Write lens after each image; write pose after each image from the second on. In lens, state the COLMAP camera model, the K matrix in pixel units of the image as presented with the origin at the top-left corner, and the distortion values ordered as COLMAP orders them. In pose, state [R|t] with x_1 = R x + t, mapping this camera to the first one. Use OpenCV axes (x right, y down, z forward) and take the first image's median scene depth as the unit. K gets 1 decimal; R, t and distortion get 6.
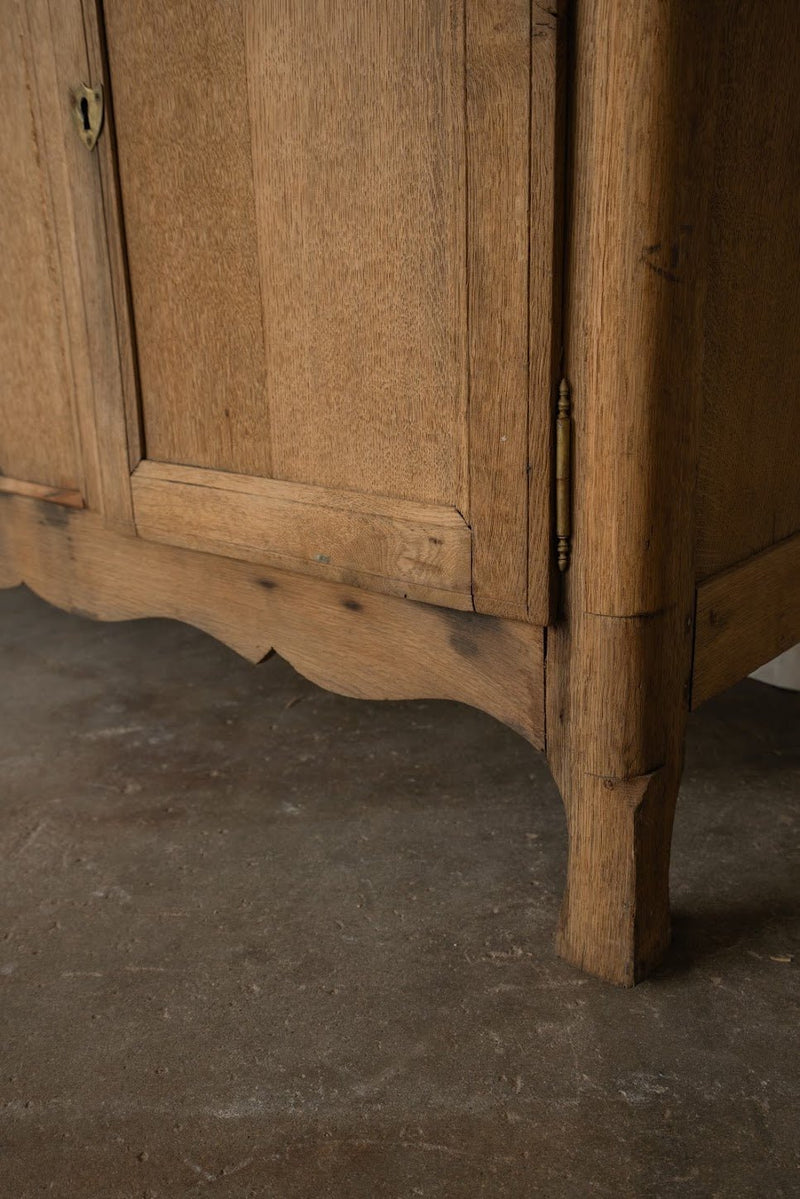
lens RADIAL K [[1145.3, 0, 424.3], [0, 1145.3, 599.6], [0, 0, 1]] dist [0.061068, 0.000000]
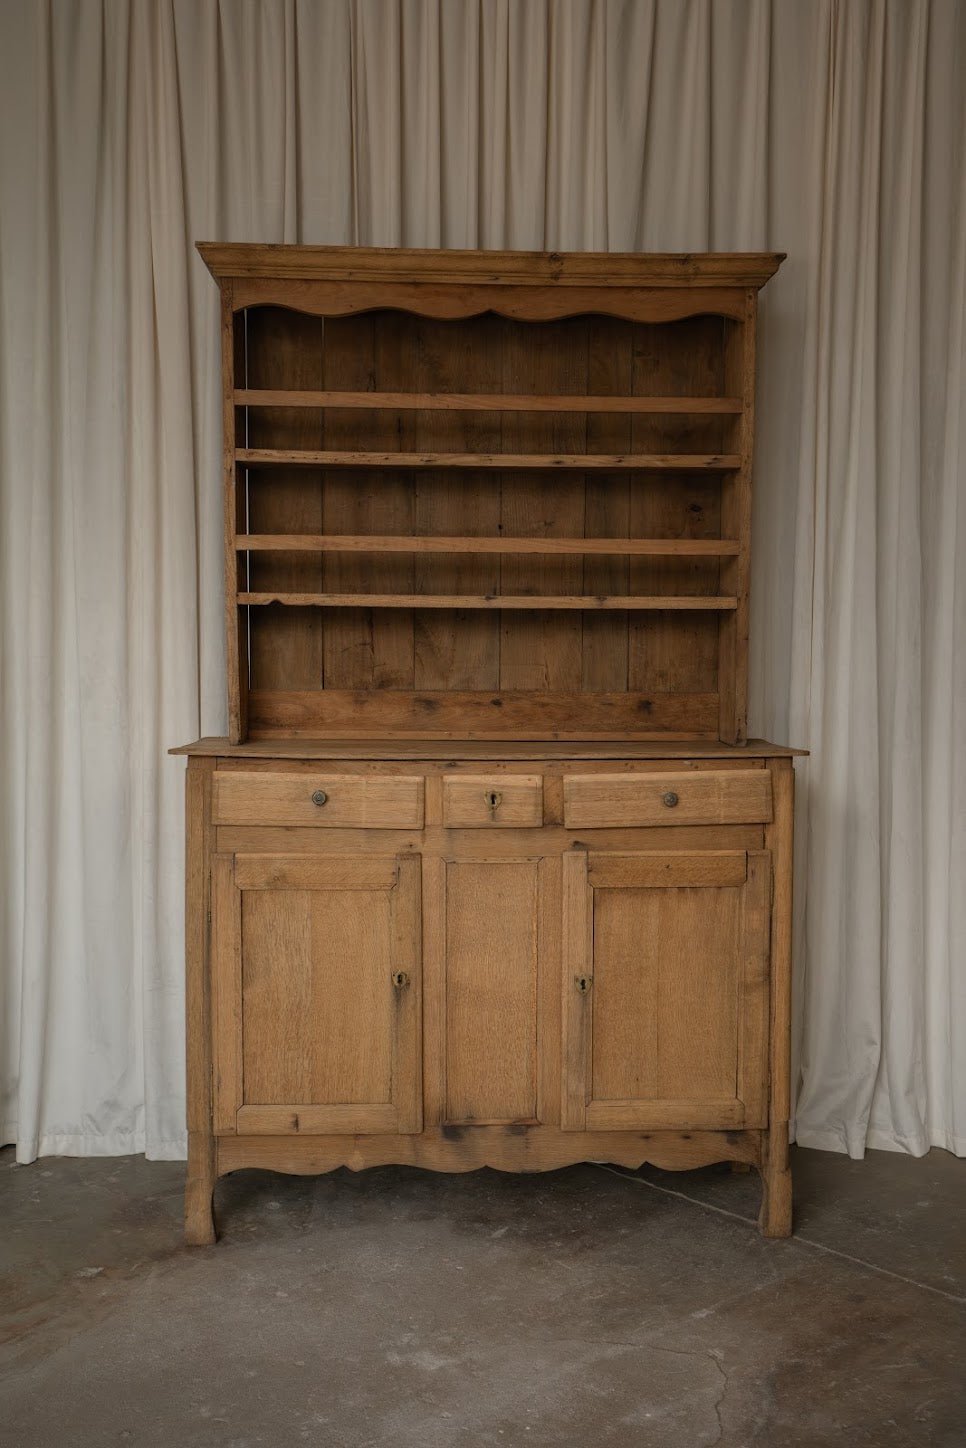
lens RADIAL K [[1383.1, 0, 489.3], [0, 1383.1, 722.4], [0, 0, 1]] dist [0.061068, 0.000000]
pose [[0.742287, -0.003045, 0.670075, -3.130423], [0.180371, 0.963989, -0.195428, -0.458959], [-0.645350, 0.265926, 0.716105, -1.710077]]
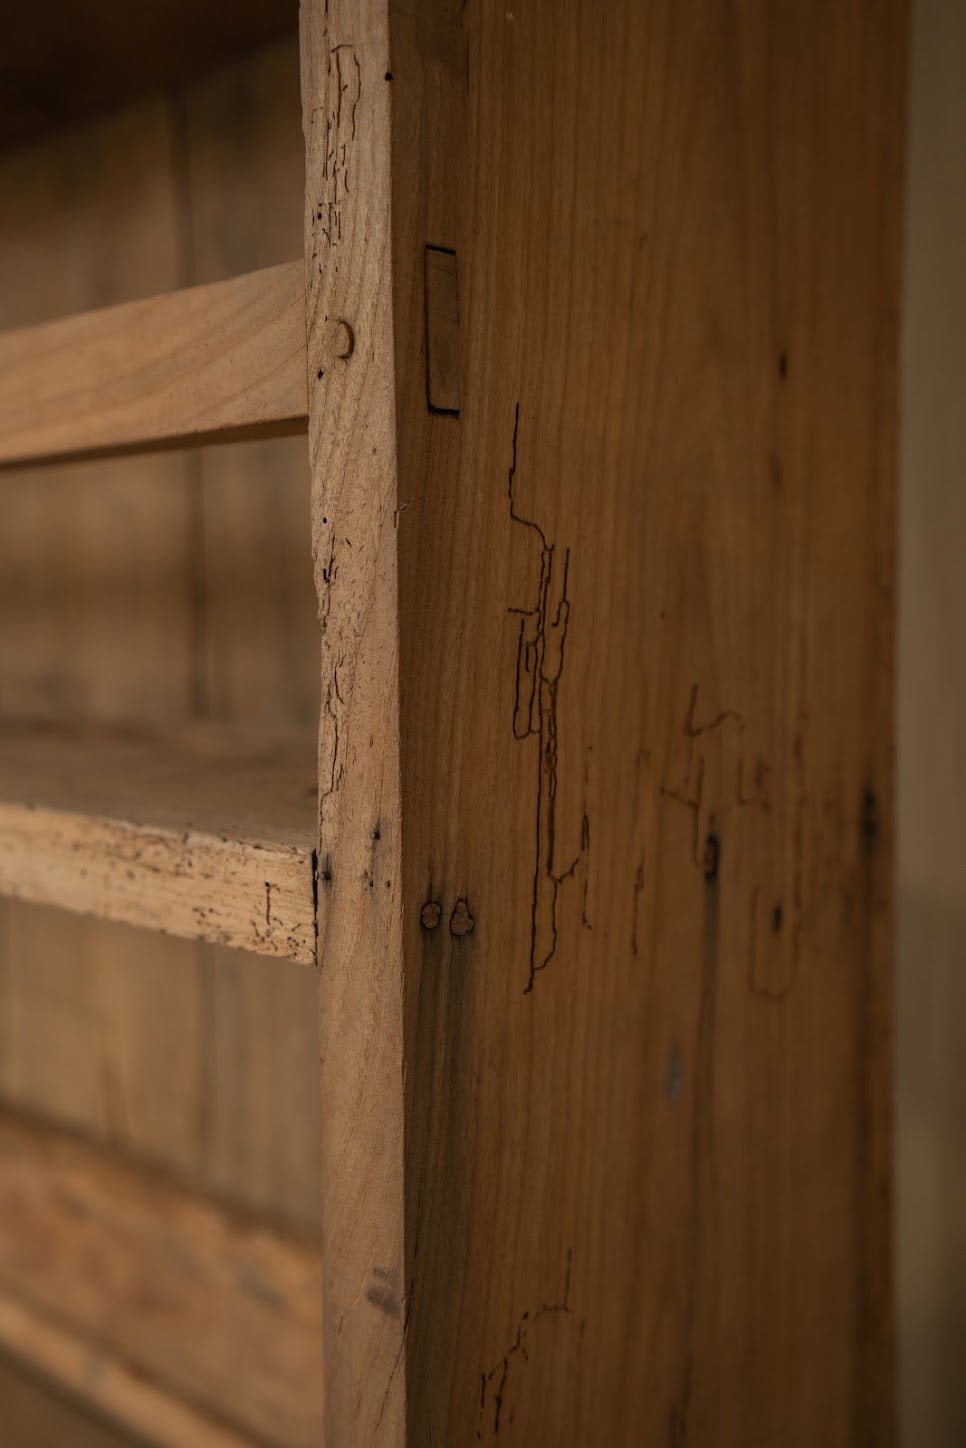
lens RADIAL K [[1383.1, 0, 482.2], [0, 1383.1, 730.1], [0, 0, 1]] dist [0.061068, 0.000000]
pose [[0.997884, 0.036406, -0.053868, 0.264396], [-0.048918, 0.966172, -0.253216, -1.430280], [0.042828, 0.255315, 0.965909, 0.282239]]
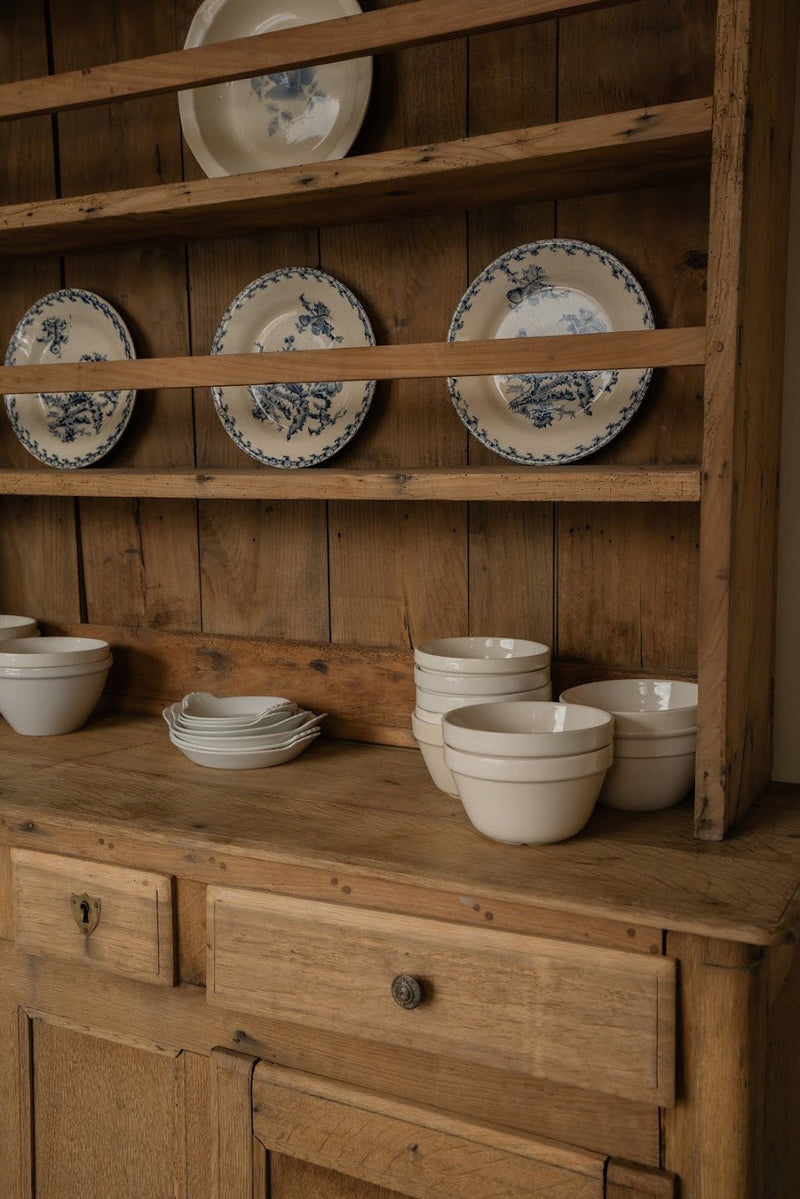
lens RADIAL K [[1145.3, 0, 408.5], [0, 1145.3, 600.3], [0, 0, 1]] dist [0.061068, 0.000000]
pose [[0.978849, -0.001477, 0.204579, -0.423365], [0.041837, 0.980287, -0.193099, -1.097624], [-0.200261, 0.197574, 0.959614, -0.531504]]
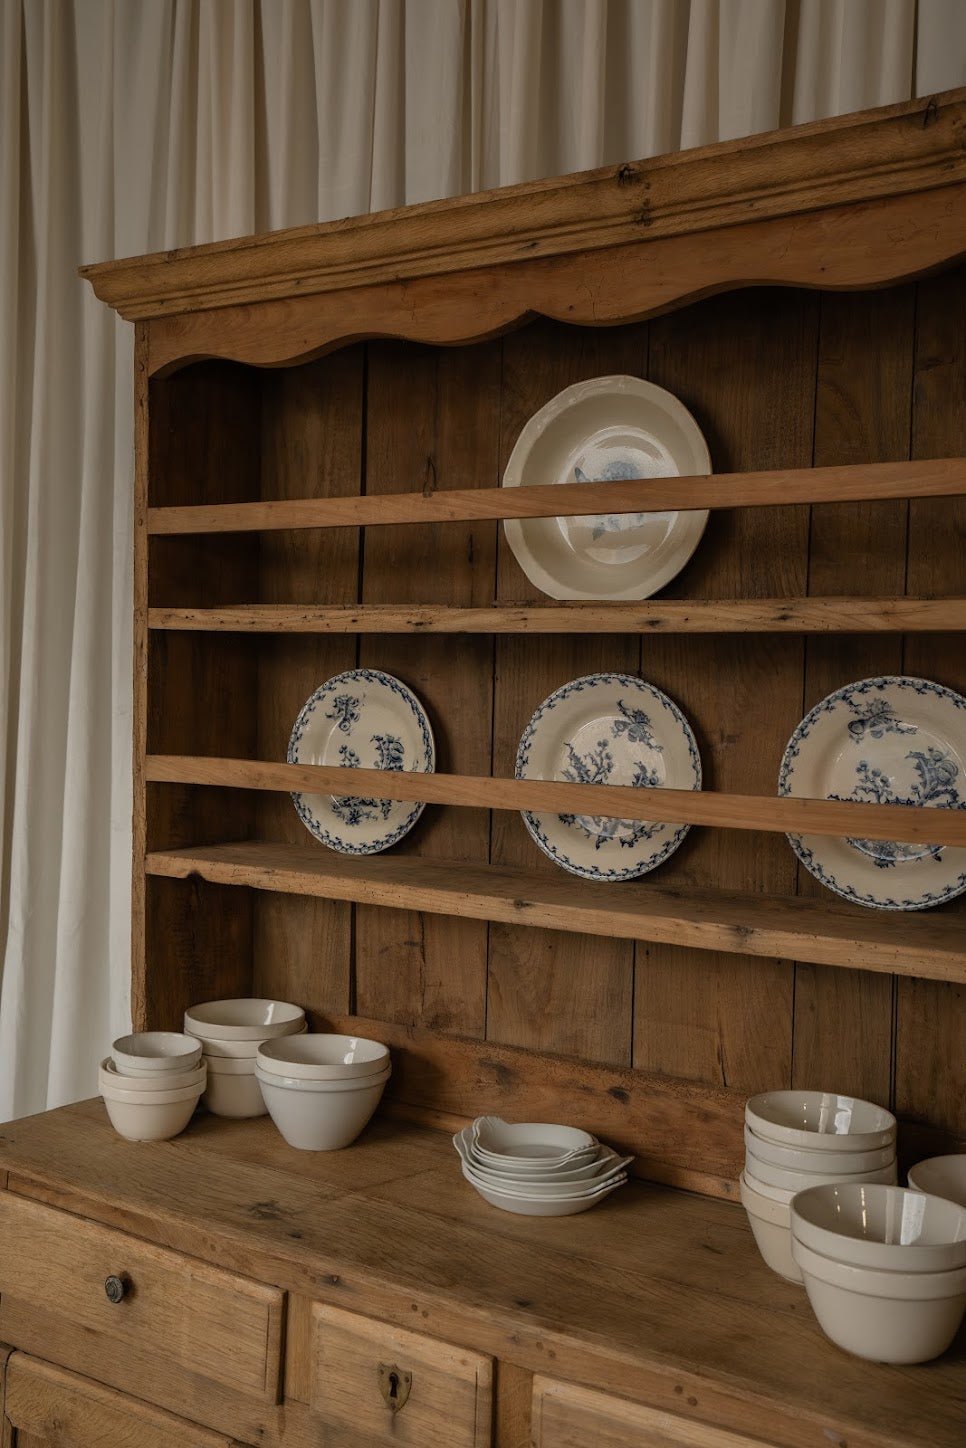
lens RADIAL K [[1383.1, 0, 494.2], [0, 1383.1, 725.5], [0, 0, 1]] dist [0.061068, 0.000000]
pose [[0.990303, 0.057482, 0.126472, -0.674931], [-0.018234, 0.956288, -0.291858, -1.285335], [-0.137721, 0.286722, 0.948063, -0.803635]]
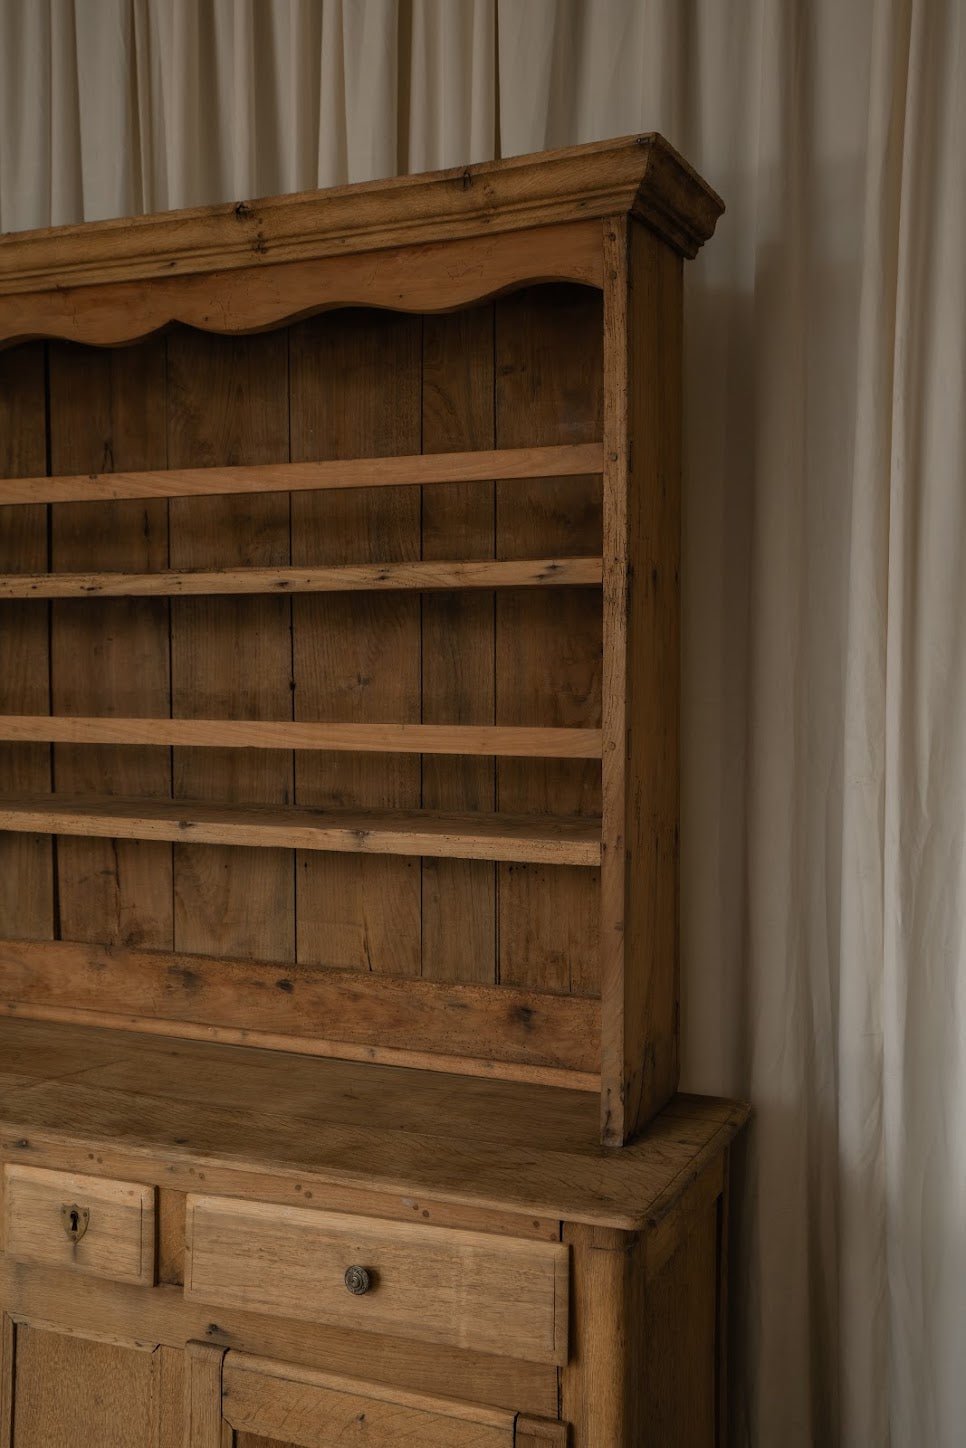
lens RADIAL K [[1383.1, 0, 491.7], [0, 1383.1, 726.0], [0, 0, 1]] dist [0.061068, 0.000000]
pose [[0.960391, 0.024256, 0.277597, -0.530401], [0.054108, 0.961010, -0.271167, -1.116128], [-0.273351, 0.275447, 0.921633, -1.207264]]
